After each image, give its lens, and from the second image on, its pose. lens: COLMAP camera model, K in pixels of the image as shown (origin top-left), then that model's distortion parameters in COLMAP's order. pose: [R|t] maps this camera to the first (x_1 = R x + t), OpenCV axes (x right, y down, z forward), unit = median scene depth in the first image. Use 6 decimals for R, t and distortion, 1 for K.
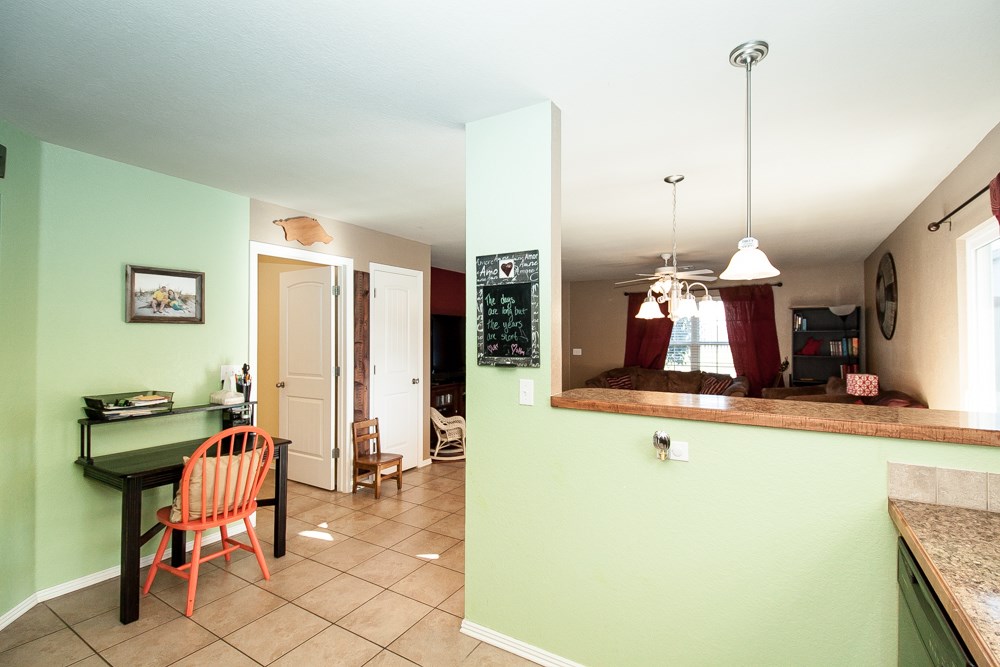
lens RADIAL K [[453.4, 0, 498.8], [0, 453.4, 330.1], [0, 0, 1]] dist [0.012983, -0.012380]
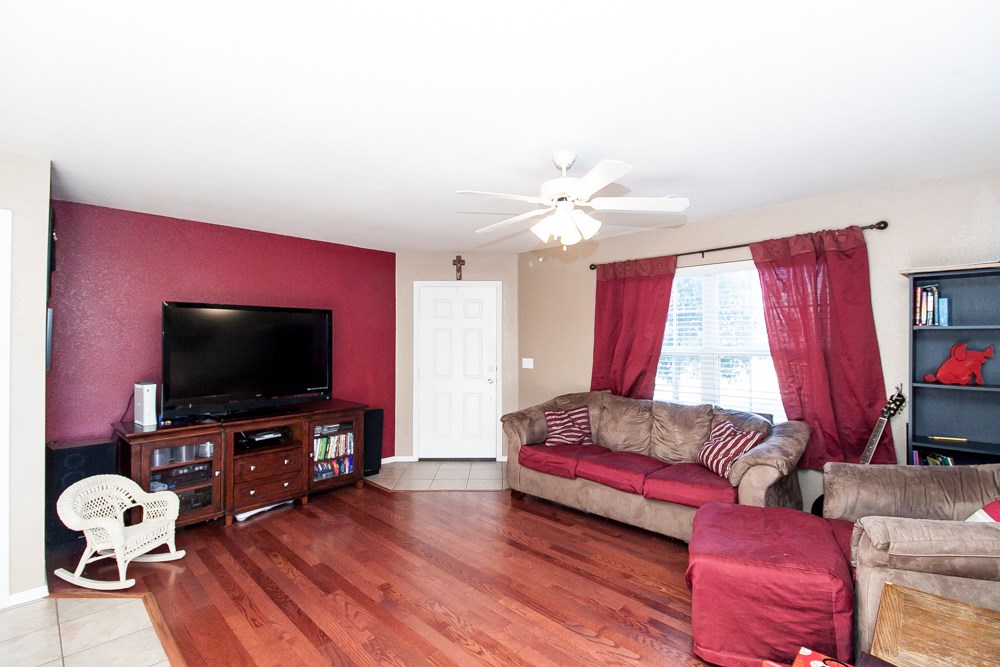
lens RADIAL K [[453.4, 0, 501.0], [0, 453.4, 328.7], [0, 0, 1]] dist [0.012983, -0.012380]
pose [[0.977163, -0.008592, -0.212318, 0.336464], [0.008208, 0.999963, -0.002689, 0.001469], [0.212334, 0.000885, 0.977197, 0.467069]]
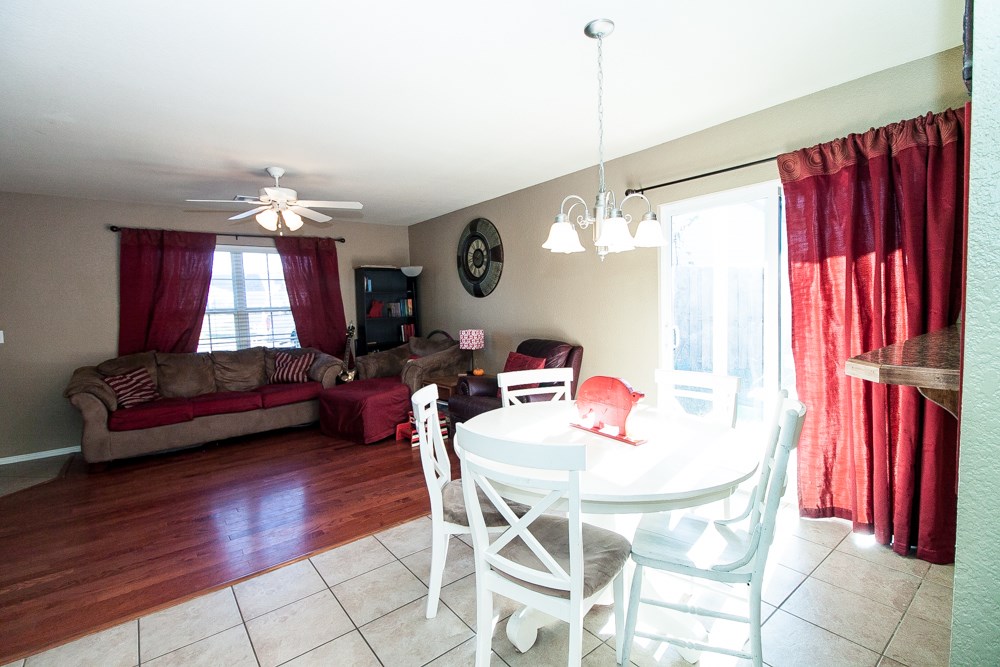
lens RADIAL K [[453.4, 0, 507.5], [0, 453.4, 332.2], [0, 0, 1]] dist [0.012983, -0.012380]
pose [[0.318828, -0.073282, 0.944975, -0.130022], [0.013396, 0.997255, 0.072816, 0.018350], [-0.947718, -0.010557, 0.318935, 0.403722]]
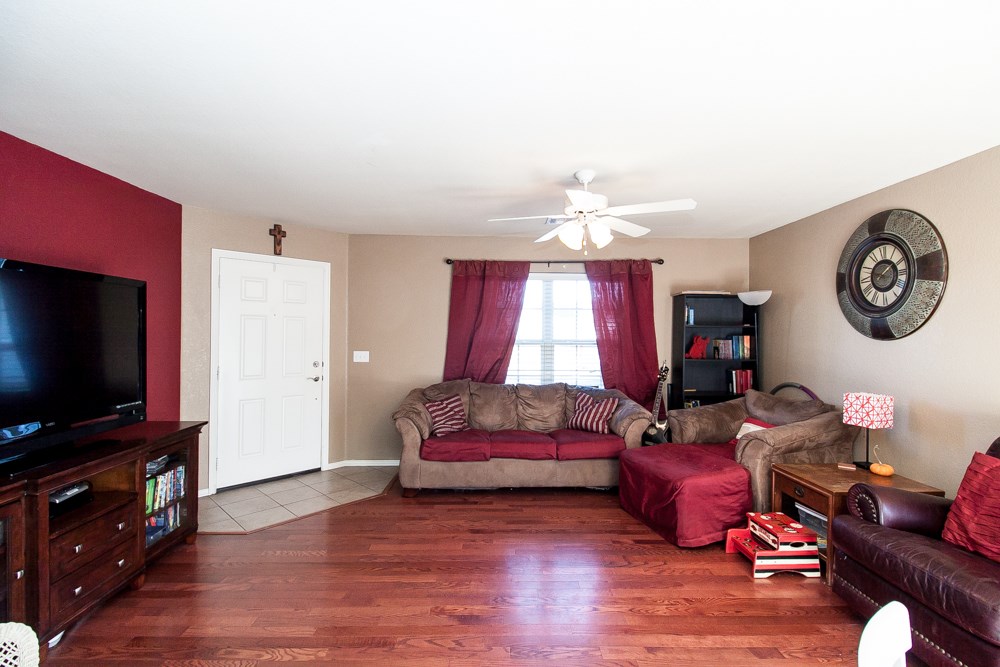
lens RADIAL K [[453.4, 0, 501.5], [0, 453.4, 332.3], [0, 0, 1]] dist [0.012983, -0.012380]
pose [[0.837933, 0.006222, 0.545738, 0.008768], [-0.017345, 0.999733, 0.015234, 0.006294], [-0.545498, -0.022231, 0.837817, 0.520587]]
